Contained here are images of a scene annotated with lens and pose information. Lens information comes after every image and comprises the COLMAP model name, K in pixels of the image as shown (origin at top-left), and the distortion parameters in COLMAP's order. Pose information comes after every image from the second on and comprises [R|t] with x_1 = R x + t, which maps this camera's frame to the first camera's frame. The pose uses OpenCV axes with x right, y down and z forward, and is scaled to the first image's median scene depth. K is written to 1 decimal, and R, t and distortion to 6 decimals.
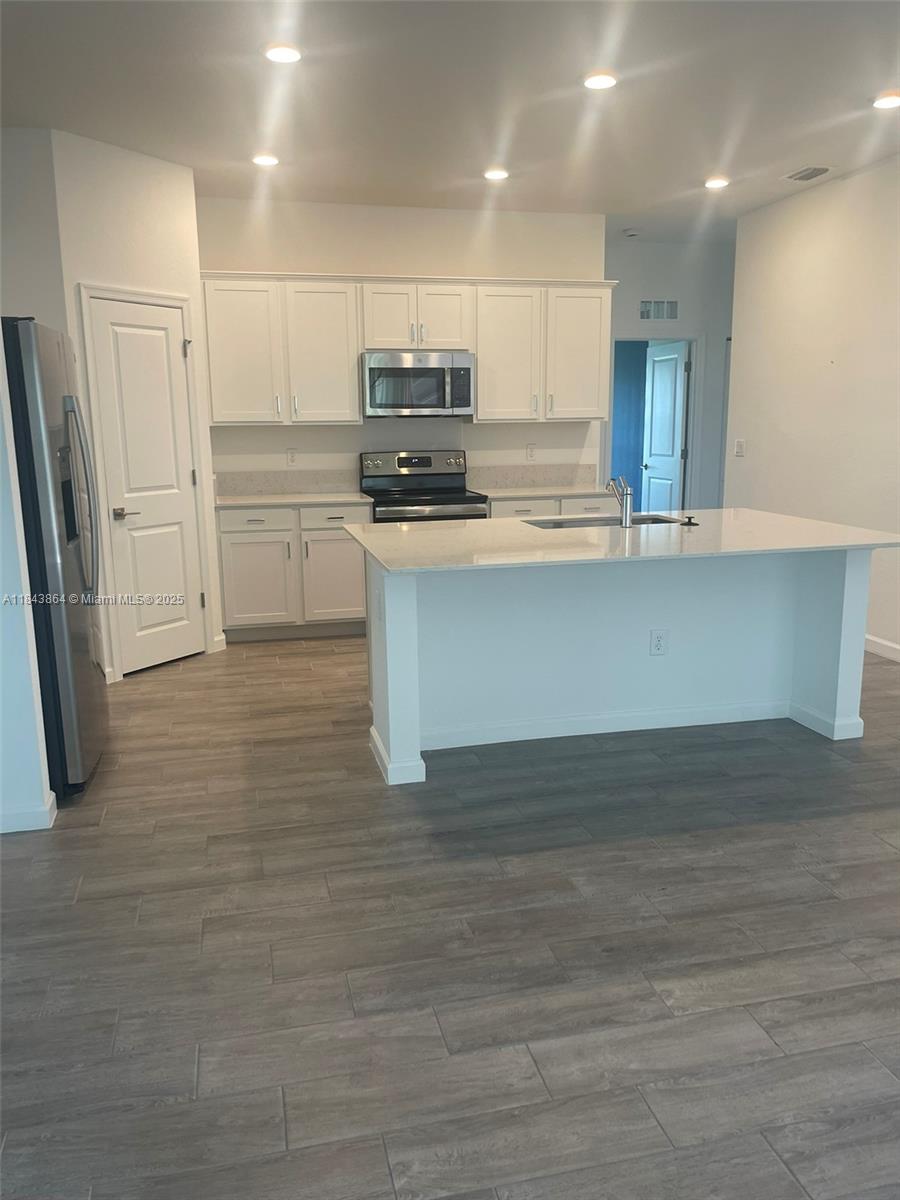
lens RADIAL K [[908.7, 0, 443.4], [0, 908.7, 596.7], [0, 0, 1]] dist [0.075413, -0.115519]
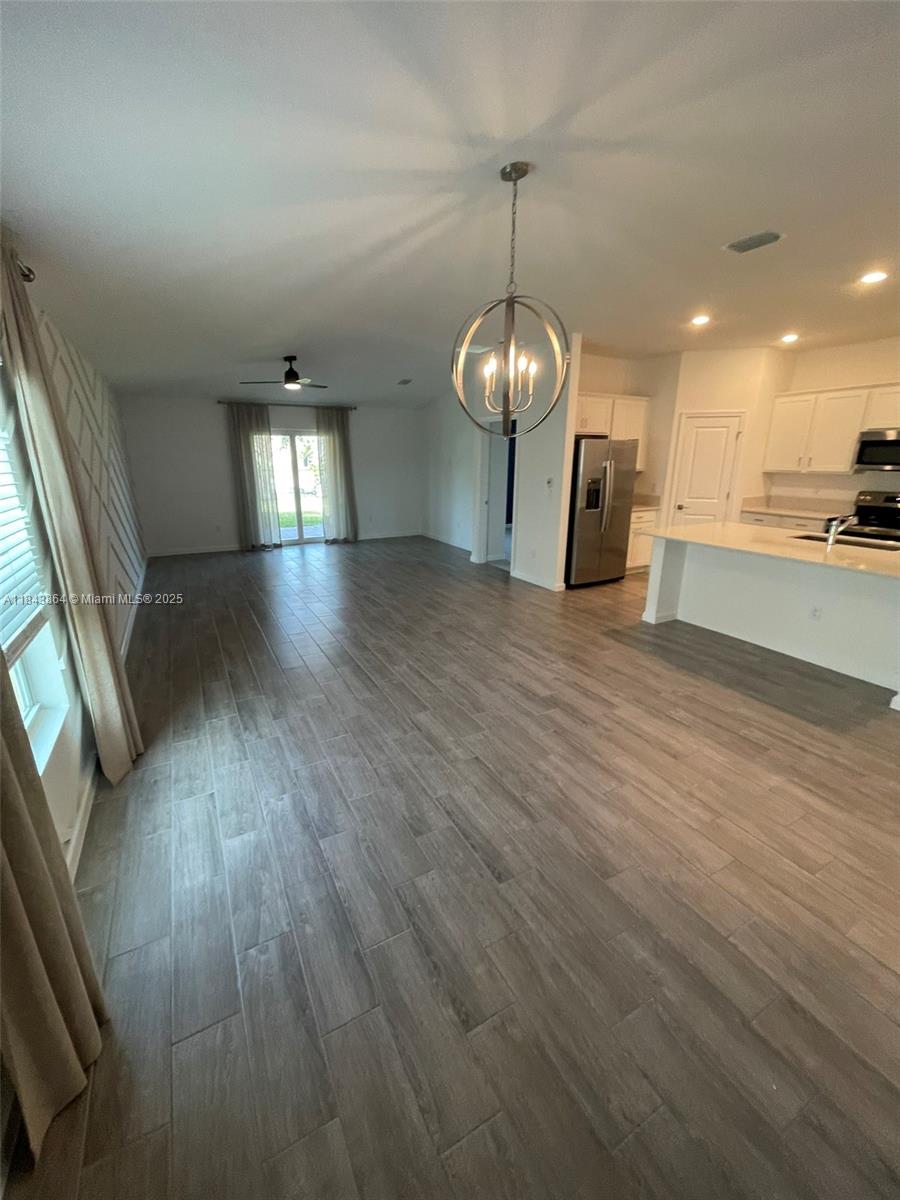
lens RADIAL K [[484.9, 0, 447.0], [0, 484.9, 595.8], [0, 0, 1]] dist [-0.000059, 0.000438]
pose [[0.261272, 0.280435, -0.923630, 0.702897], [-0.192838, 0.952742, 0.234725, -0.046805], [0.945807, 0.116784, 0.303004, 0.050100]]
